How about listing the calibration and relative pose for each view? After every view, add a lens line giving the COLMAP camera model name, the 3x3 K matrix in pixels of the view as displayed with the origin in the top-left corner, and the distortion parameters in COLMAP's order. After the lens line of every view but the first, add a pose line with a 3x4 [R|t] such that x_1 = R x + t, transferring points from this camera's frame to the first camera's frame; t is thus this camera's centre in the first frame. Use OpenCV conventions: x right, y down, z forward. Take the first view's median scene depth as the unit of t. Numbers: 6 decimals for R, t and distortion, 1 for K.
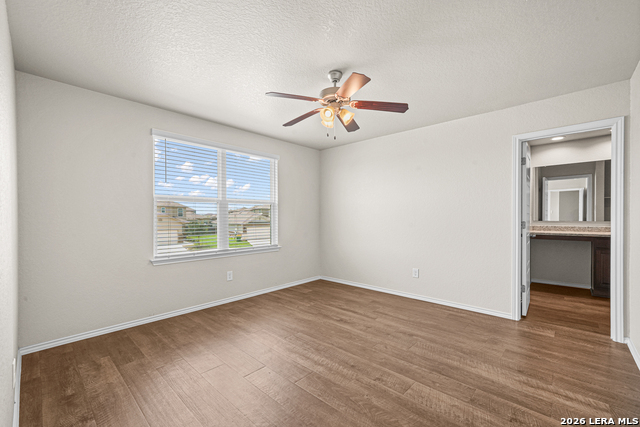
lens RADIAL K [[274.9, 0, 320.0], [0, 274.9, 215.1], [0, 0, 1]] dist [0.002881, 0.004658]
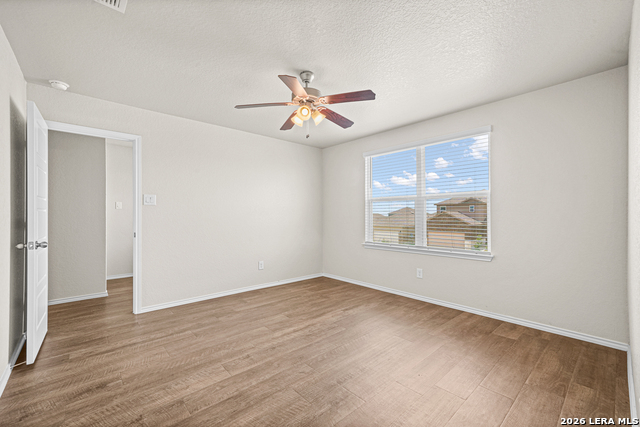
lens RADIAL K [[274.9, 0, 320.0], [0, 274.9, 215.1], [0, 0, 1]] dist [0.002881, 0.004658]
pose [[-0.116039, 0.001948, -0.993243, 1.068211], [0.010716, 0.999942, 0.000710, 0.010956], [0.993187, -0.010561, -0.116053, 1.173800]]
